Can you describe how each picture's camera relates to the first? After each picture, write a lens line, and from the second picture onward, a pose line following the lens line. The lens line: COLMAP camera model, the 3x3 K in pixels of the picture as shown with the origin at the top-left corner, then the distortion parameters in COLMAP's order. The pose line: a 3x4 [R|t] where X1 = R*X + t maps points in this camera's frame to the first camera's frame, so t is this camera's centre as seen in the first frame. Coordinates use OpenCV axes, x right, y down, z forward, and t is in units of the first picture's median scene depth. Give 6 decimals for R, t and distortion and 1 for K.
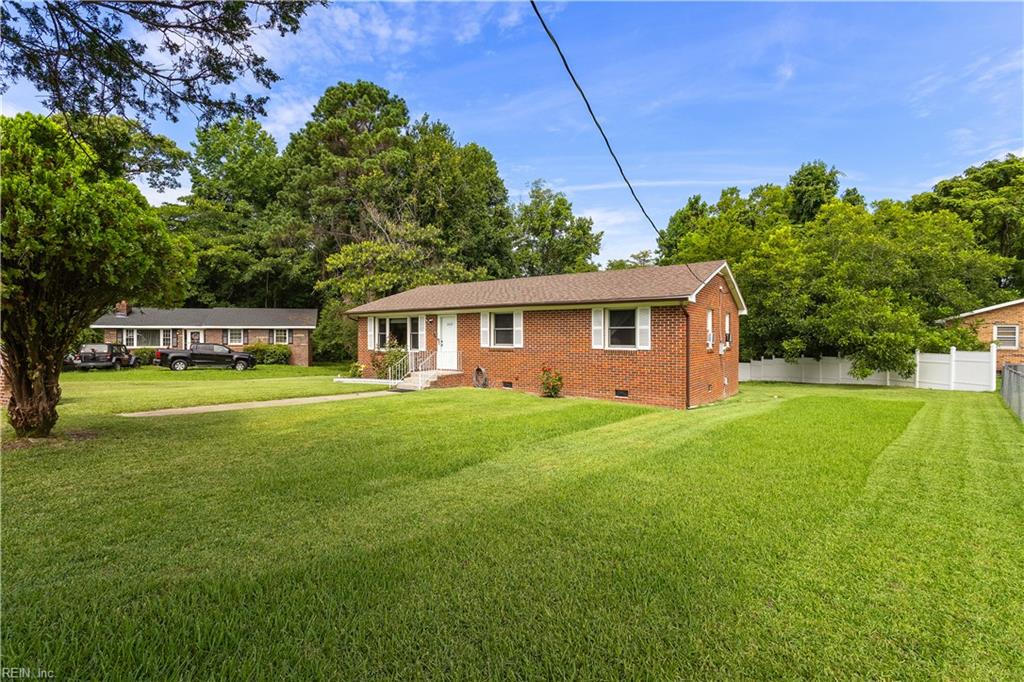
lens RADIAL K [[479.4, 0, 507.6], [0, 479.4, 336.9], [0, 0, 1]] dist [0.004688, -0.000358]
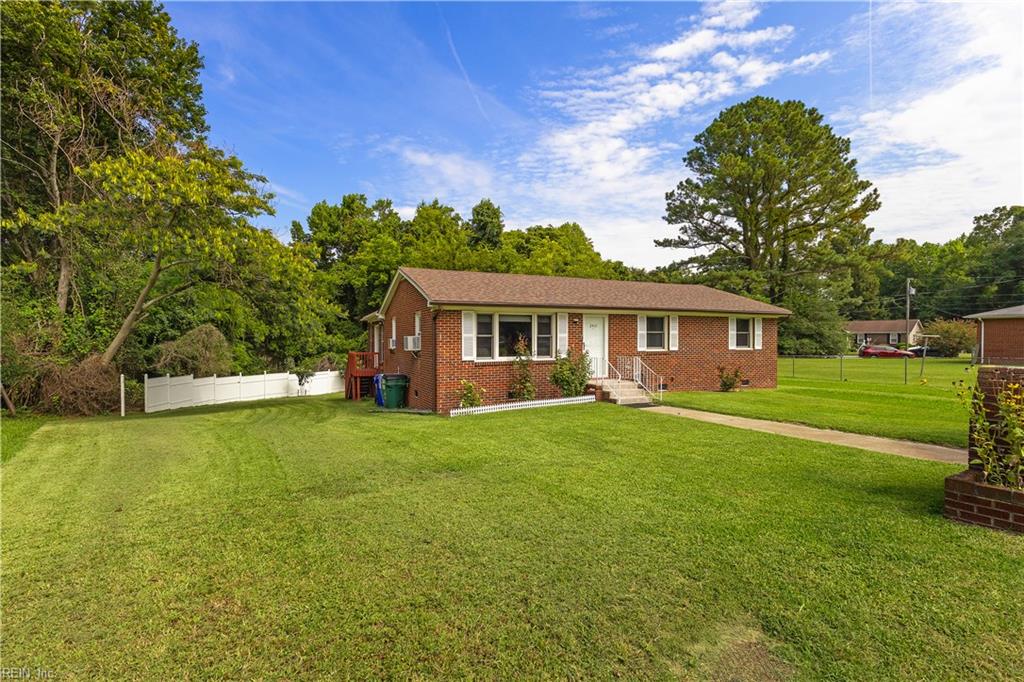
lens RADIAL K [[479.4, 0, 511.1], [0, 479.4, 340.2], [0, 0, 1]] dist [0.004688, -0.000358]
pose [[0.493927, -0.001809, 0.869501, -1.010006], [0.001370, 0.999998, 0.001303, -0.001861], [-0.869502, 0.000548, 0.493929, 0.749562]]
